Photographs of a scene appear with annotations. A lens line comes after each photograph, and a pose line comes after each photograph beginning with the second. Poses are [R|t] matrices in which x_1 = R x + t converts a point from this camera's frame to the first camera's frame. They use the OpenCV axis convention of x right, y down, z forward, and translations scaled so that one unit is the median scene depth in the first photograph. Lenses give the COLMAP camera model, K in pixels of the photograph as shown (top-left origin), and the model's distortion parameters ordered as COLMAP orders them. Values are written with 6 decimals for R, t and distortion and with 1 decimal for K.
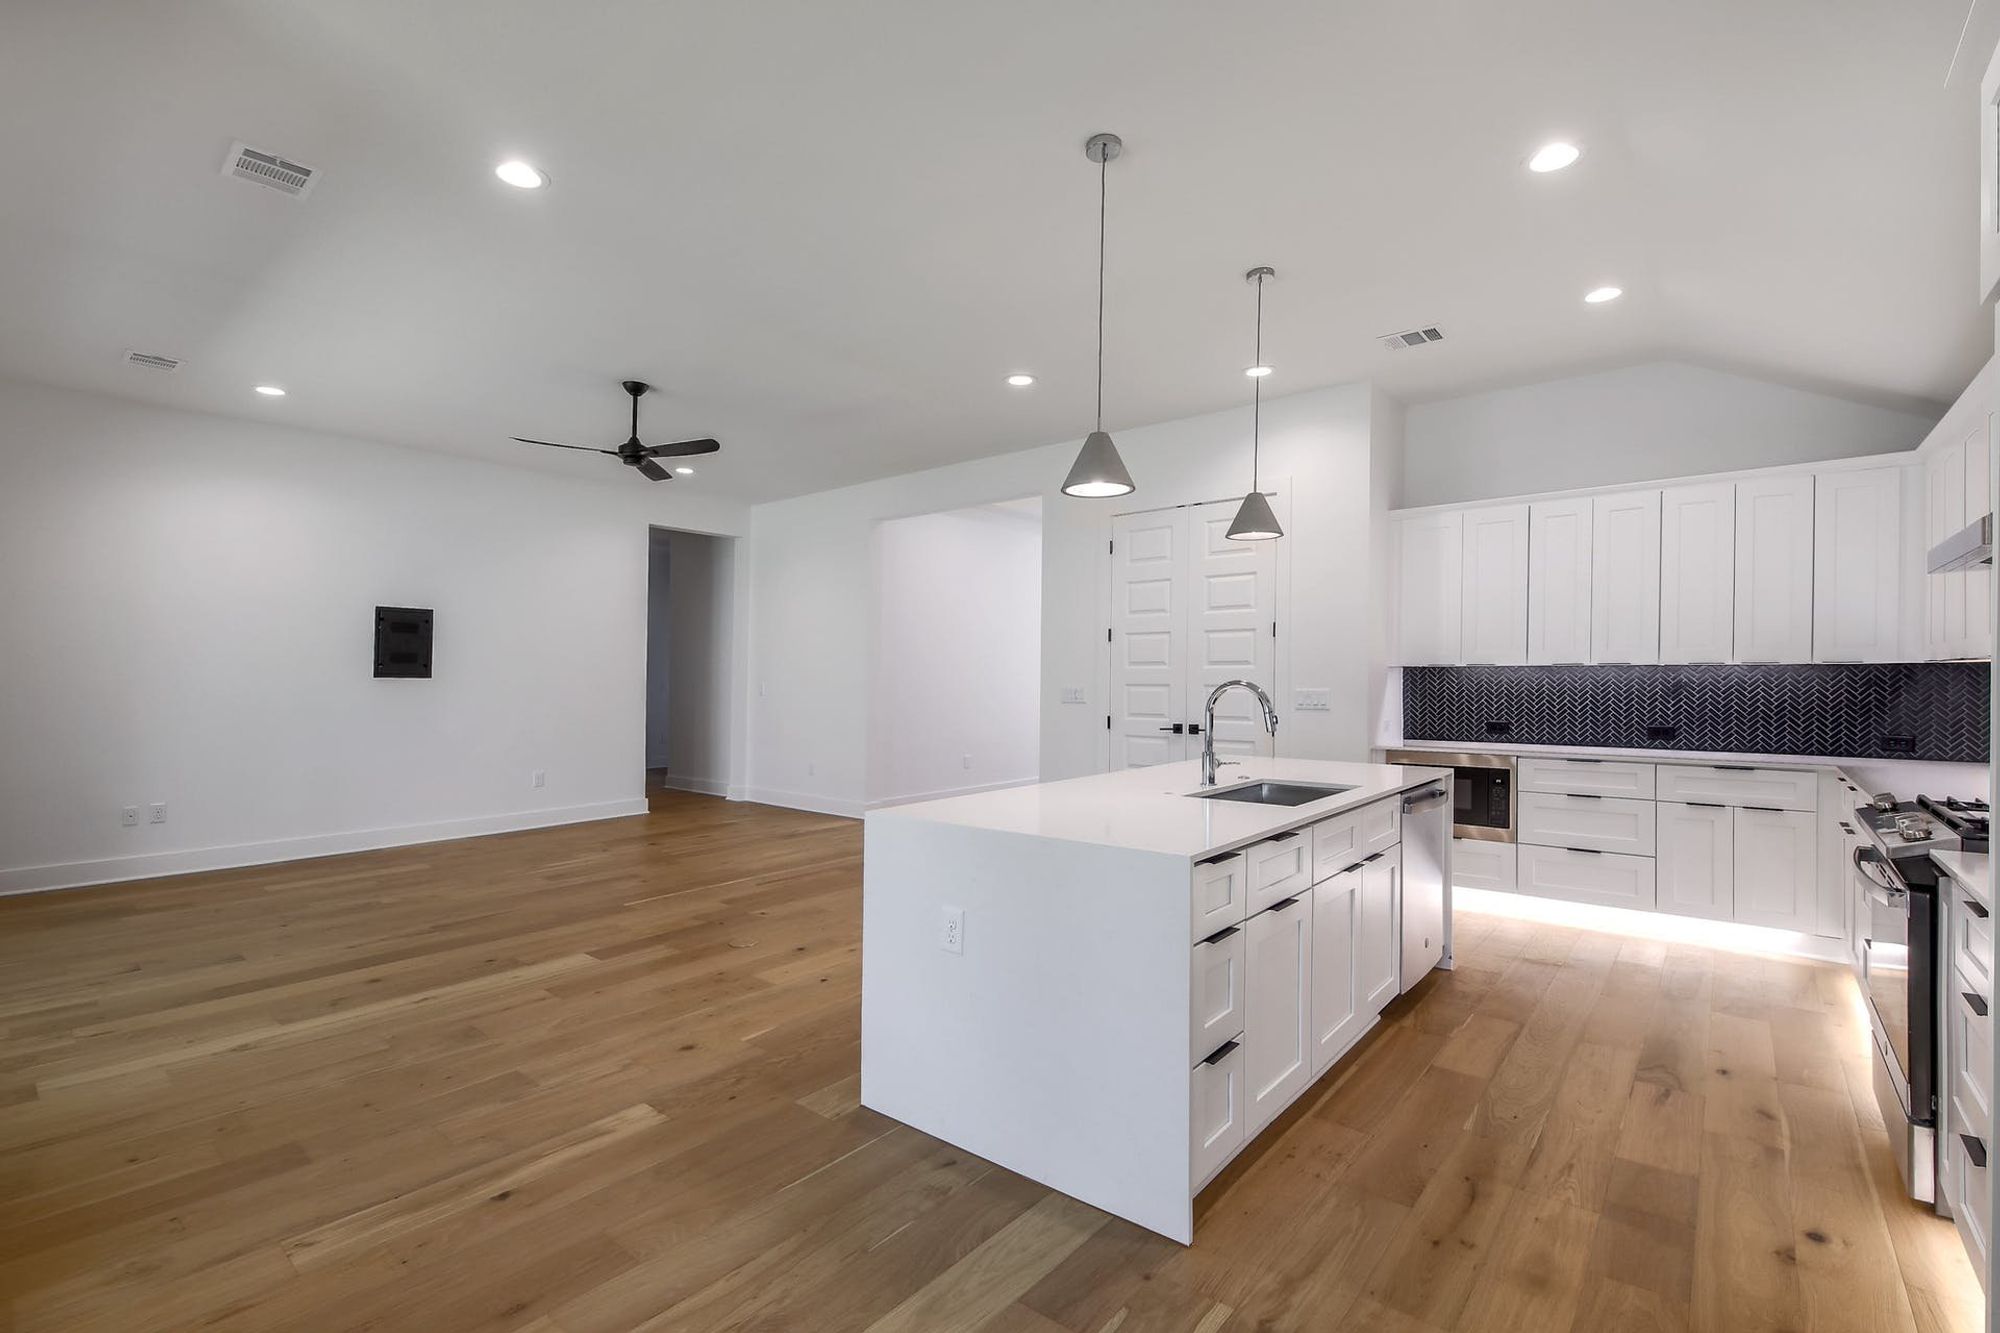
lens RADIAL K [[888.6, 0, 990.8], [0, 888.6, 673.0], [0, 0, 1]] dist [0.001079, -0.012832]
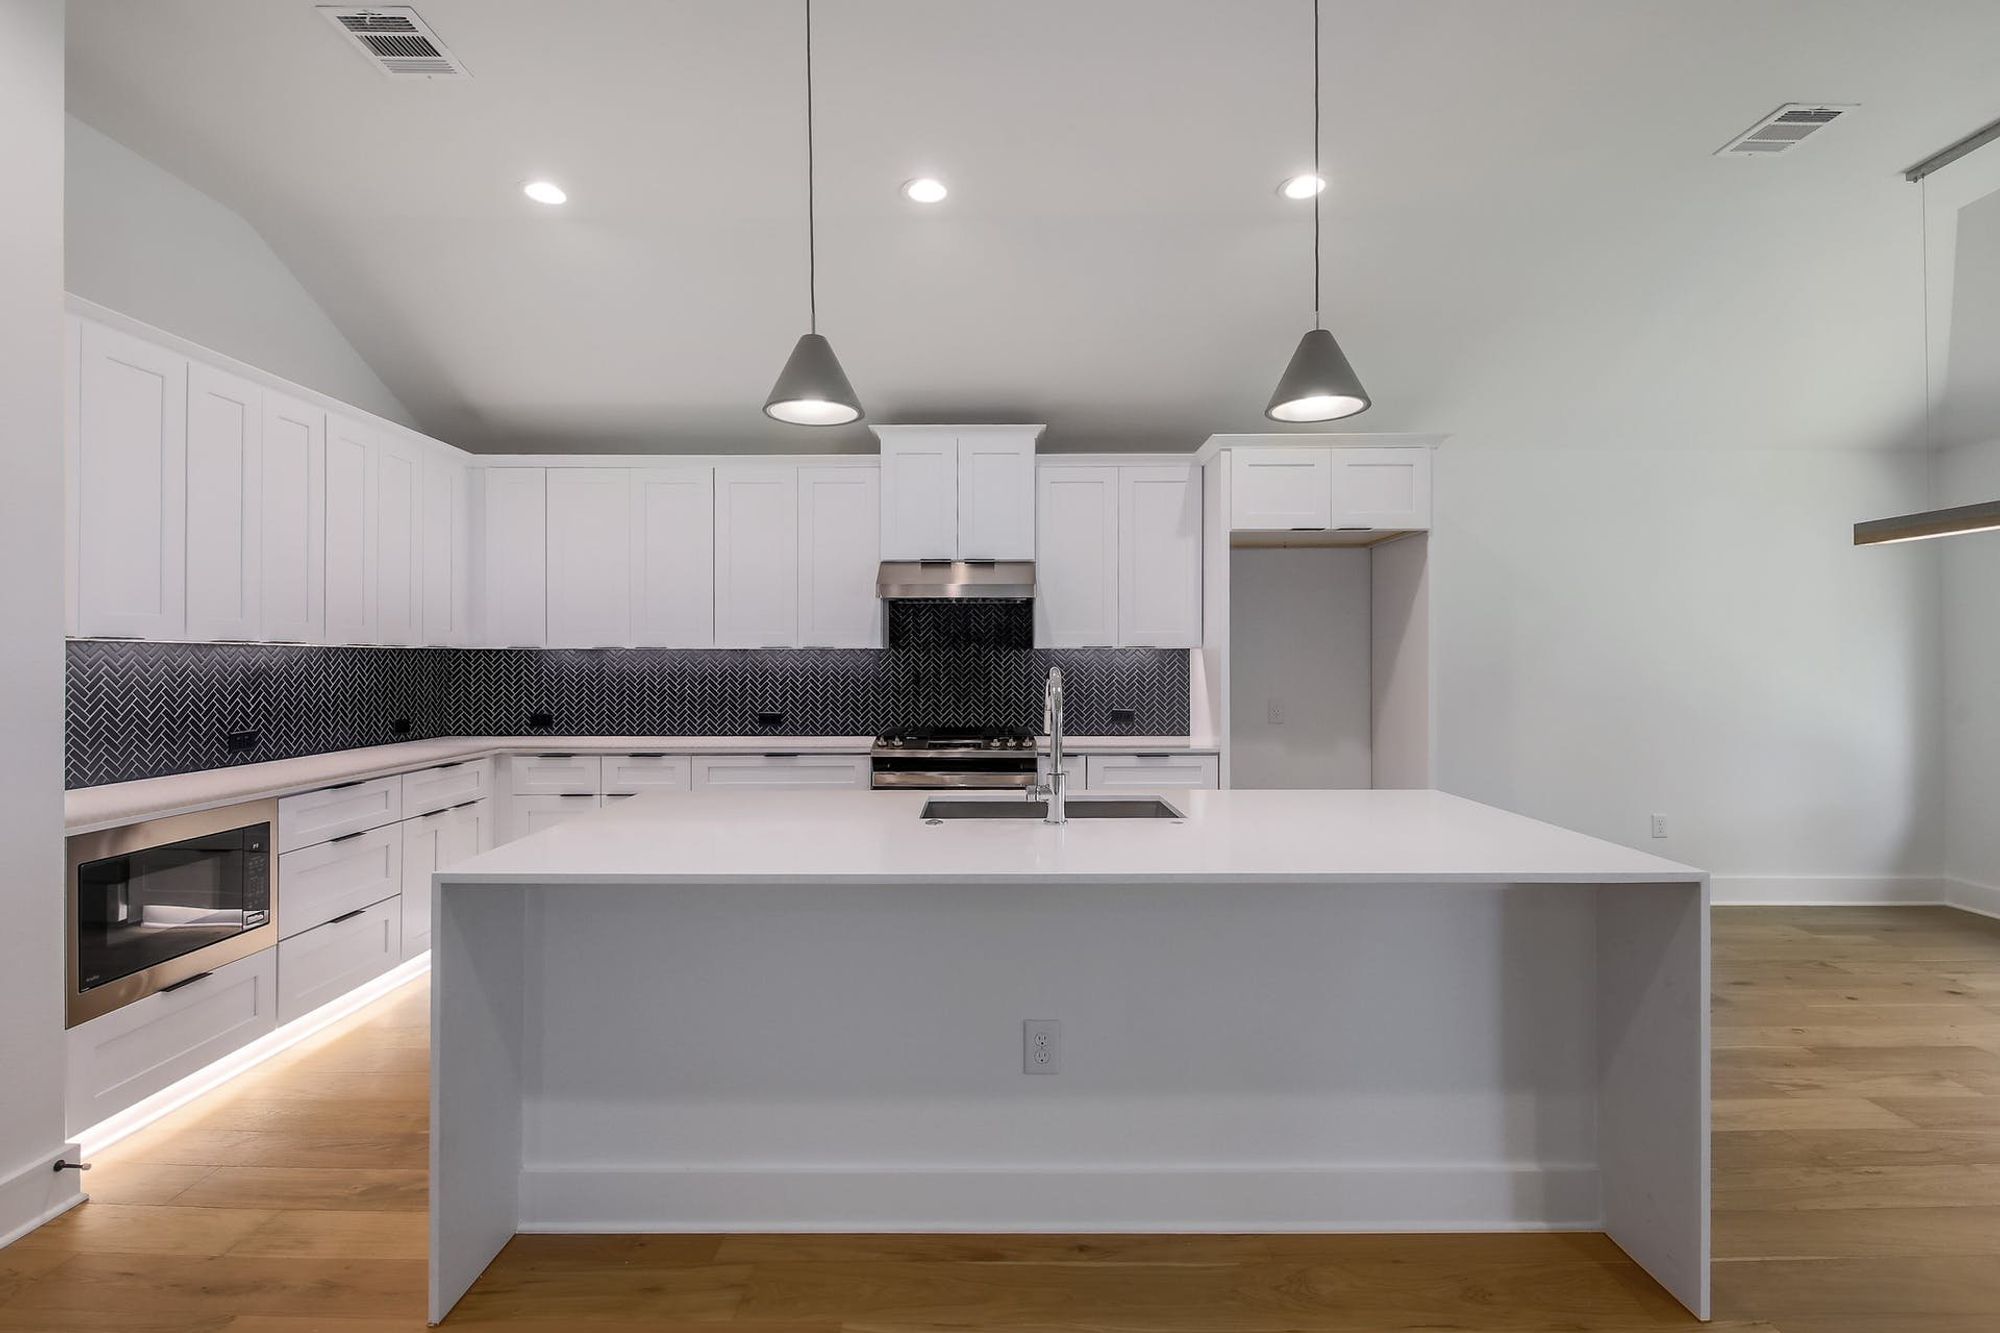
lens RADIAL K [[895.1, 0, 994.7], [0, 895.1, 660.5], [0, 0, 1]] dist [0.003686, -0.011252]
pose [[-0.641641, -0.000749, 0.767005, -0.192184], [-0.002934, 0.999995, -0.001478, 0.002979], [-0.767000, -0.003199, -0.641639, 1.134708]]
